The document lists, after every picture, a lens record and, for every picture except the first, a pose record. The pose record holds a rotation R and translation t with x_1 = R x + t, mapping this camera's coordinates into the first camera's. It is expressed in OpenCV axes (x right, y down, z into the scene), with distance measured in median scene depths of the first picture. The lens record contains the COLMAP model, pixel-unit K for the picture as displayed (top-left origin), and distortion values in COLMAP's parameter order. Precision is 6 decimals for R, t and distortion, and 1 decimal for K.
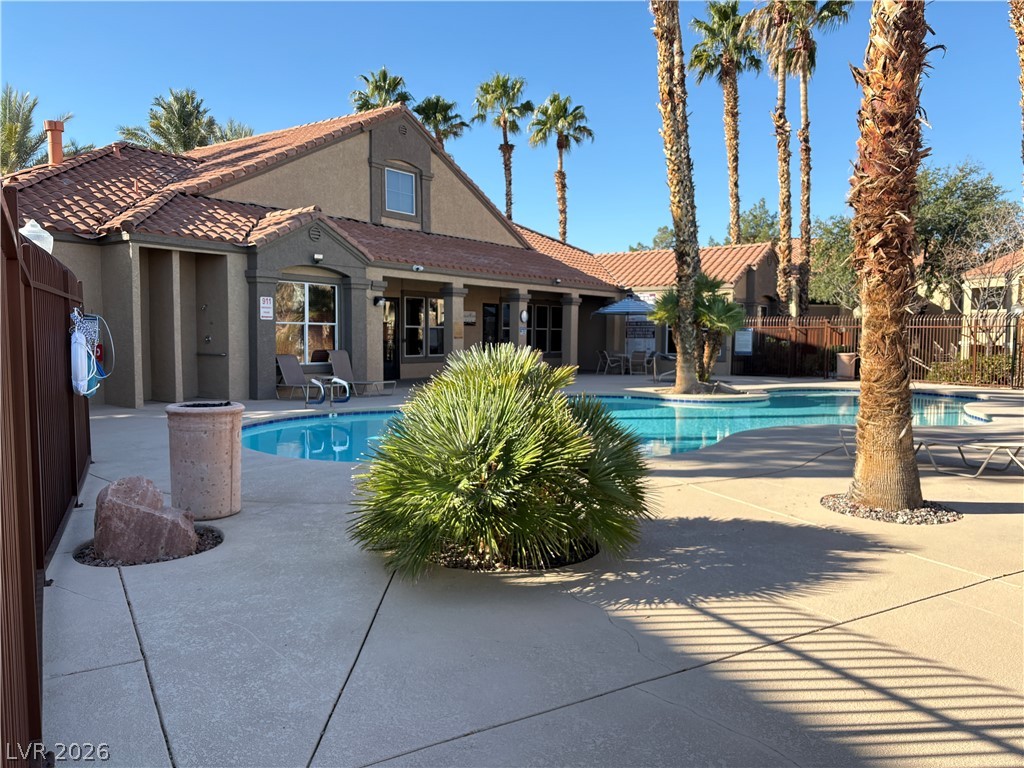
lens RADIAL K [[777.2, 0, 511.4], [0, 777.2, 384.6], [0, 0, 1]] dist [0.005908, 0.008531]
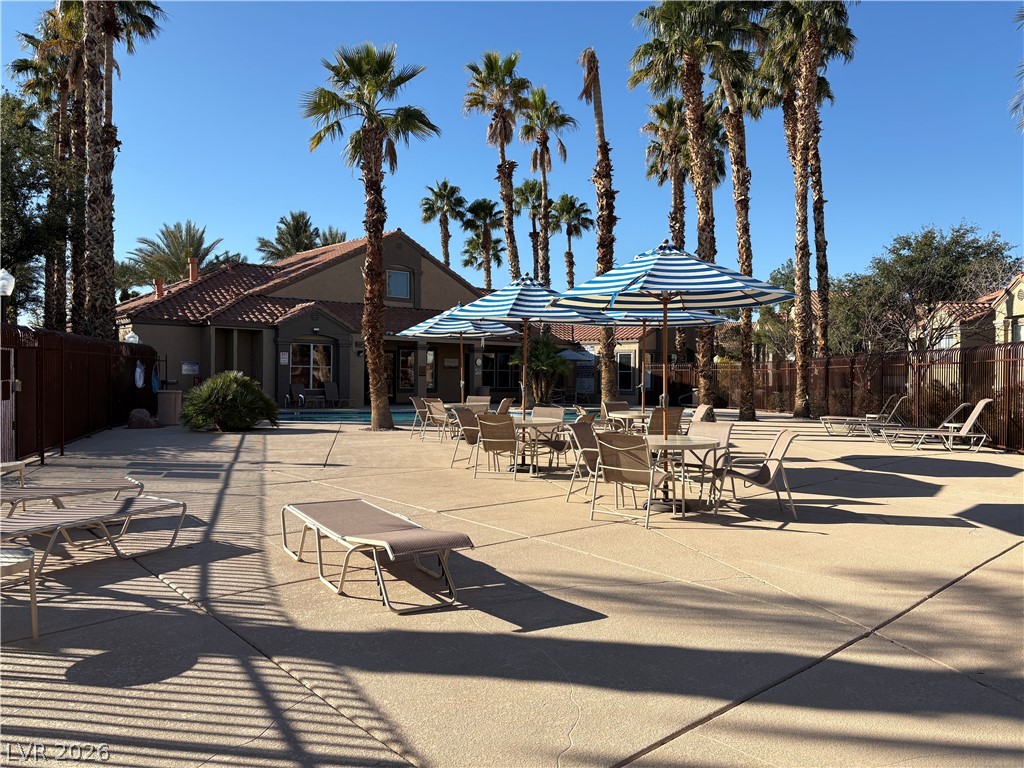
lens RADIAL K [[777.2, 0, 512.5], [0, 777.2, 382.6], [0, 0, 1]] dist [0.005908, 0.008531]
pose [[0.973907, 0.004245, -0.226906, 0.430411], [-0.017983, 0.998125, -0.058512, 0.039069], [0.226232, 0.061066, 0.972157, -0.454325]]
